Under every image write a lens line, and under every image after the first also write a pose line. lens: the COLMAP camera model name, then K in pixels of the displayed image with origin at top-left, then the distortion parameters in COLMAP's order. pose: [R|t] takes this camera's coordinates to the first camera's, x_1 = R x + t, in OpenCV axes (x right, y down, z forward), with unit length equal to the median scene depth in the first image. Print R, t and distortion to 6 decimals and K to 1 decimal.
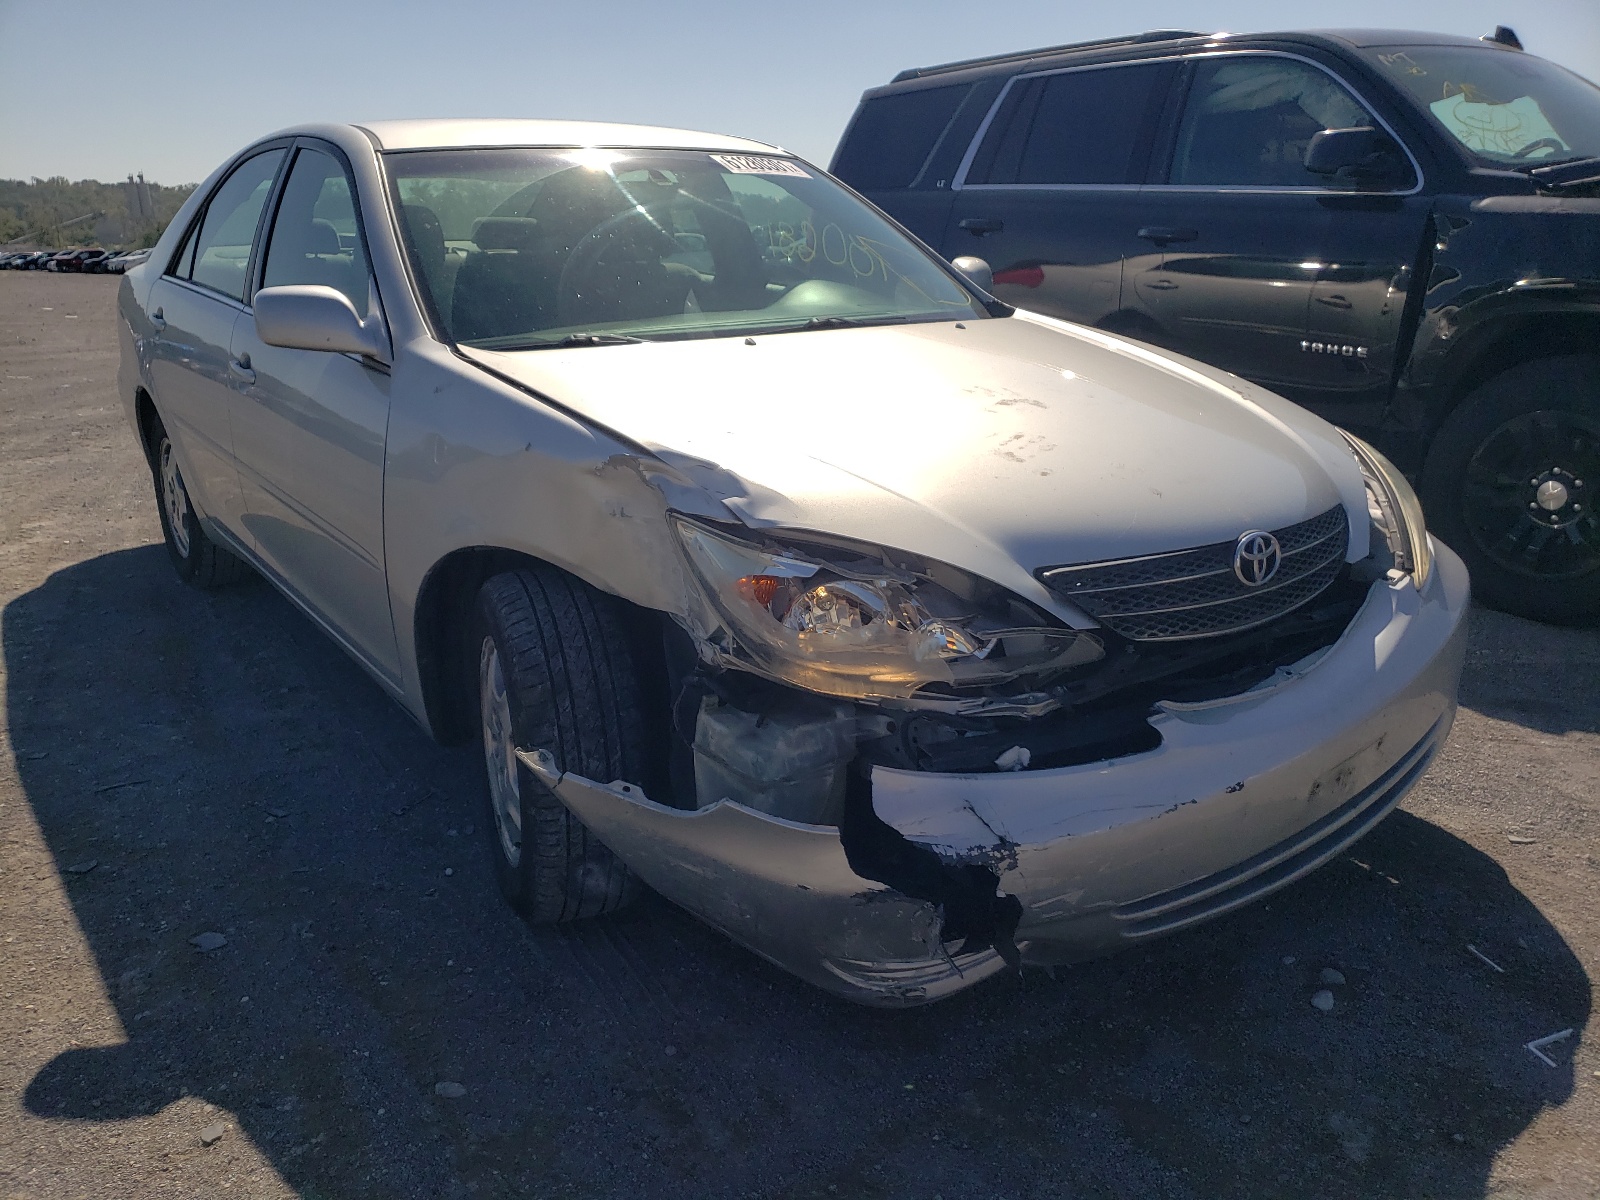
lens RADIAL K [[1214.1, 0, 726.7], [0, 1214.1, 599.7], [0, 0, 1]] dist [0.035969, -0.066663]
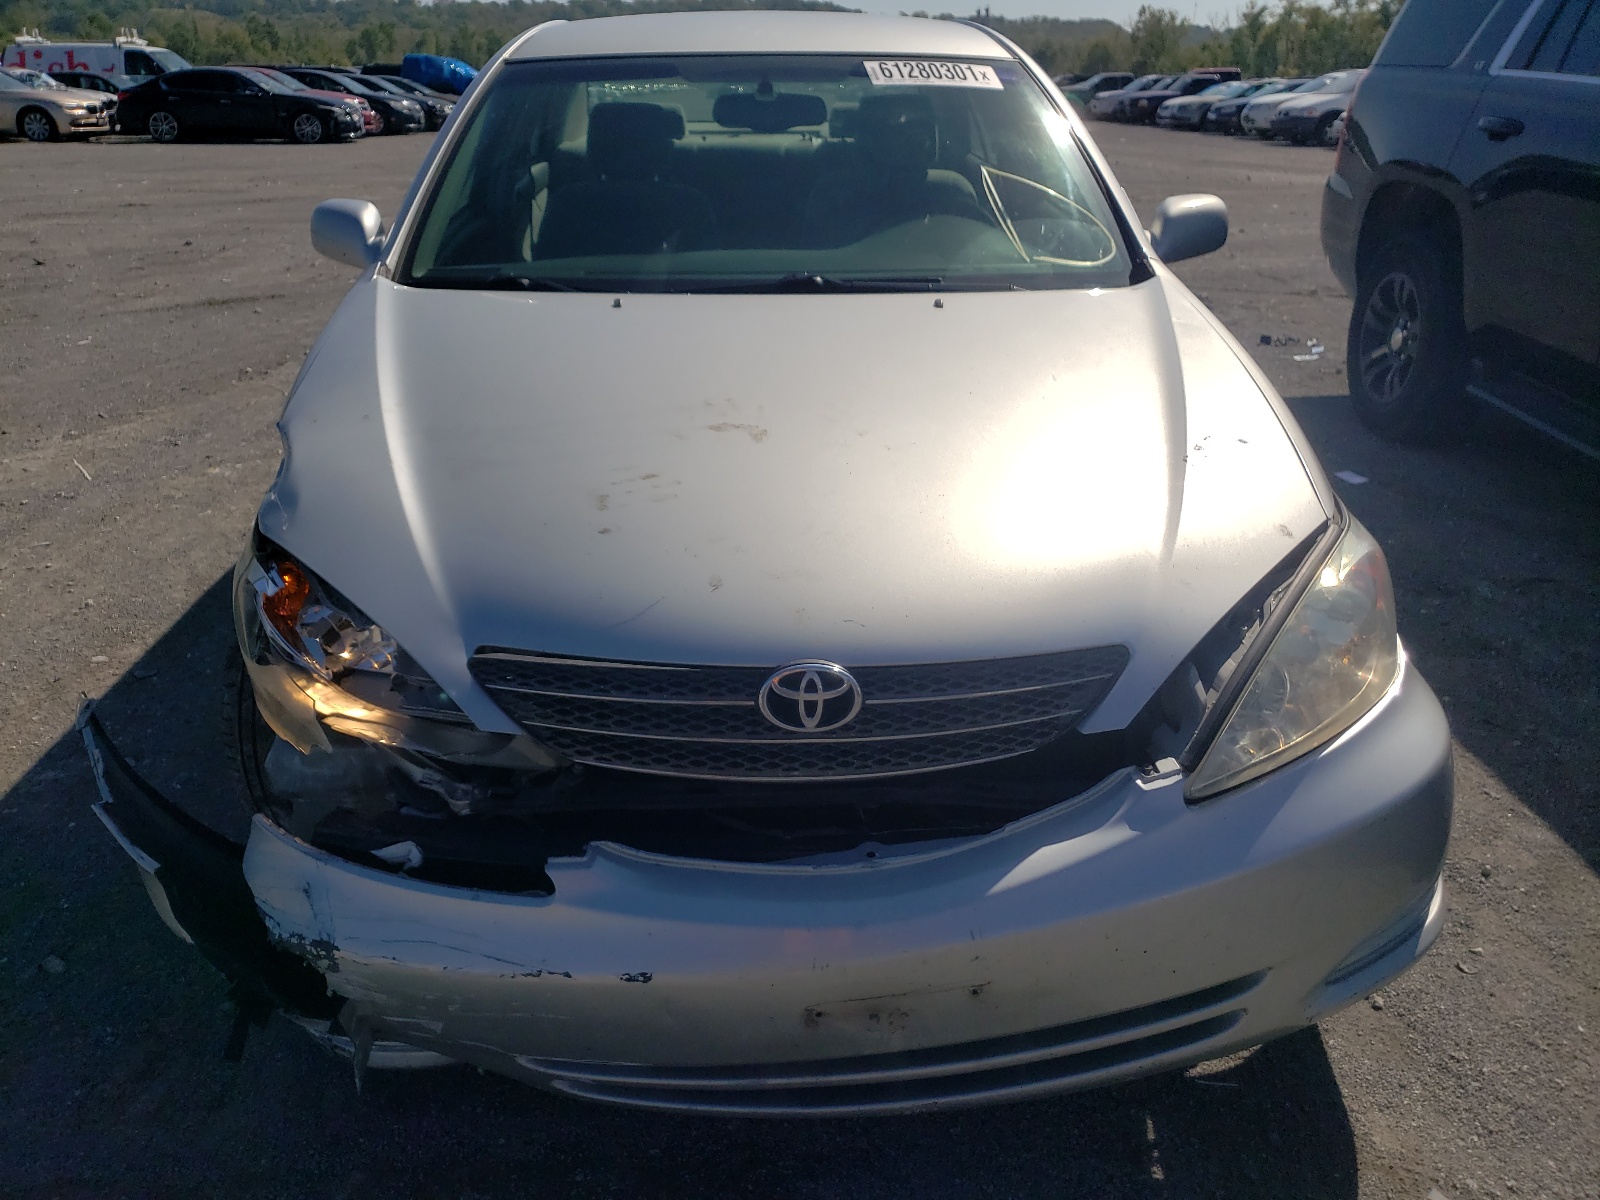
lens RADIAL K [[1214.1, 0, 726.7], [0, 1214.1, 599.7], [0, 0, 1]] dist [0.035969, -0.066663]
pose [[0.848772, 0.222085, -0.479860, 0.752853], [-0.166565, 0.973615, 0.155982, -0.203970], [0.501840, -0.052465, 0.863368, 0.350630]]
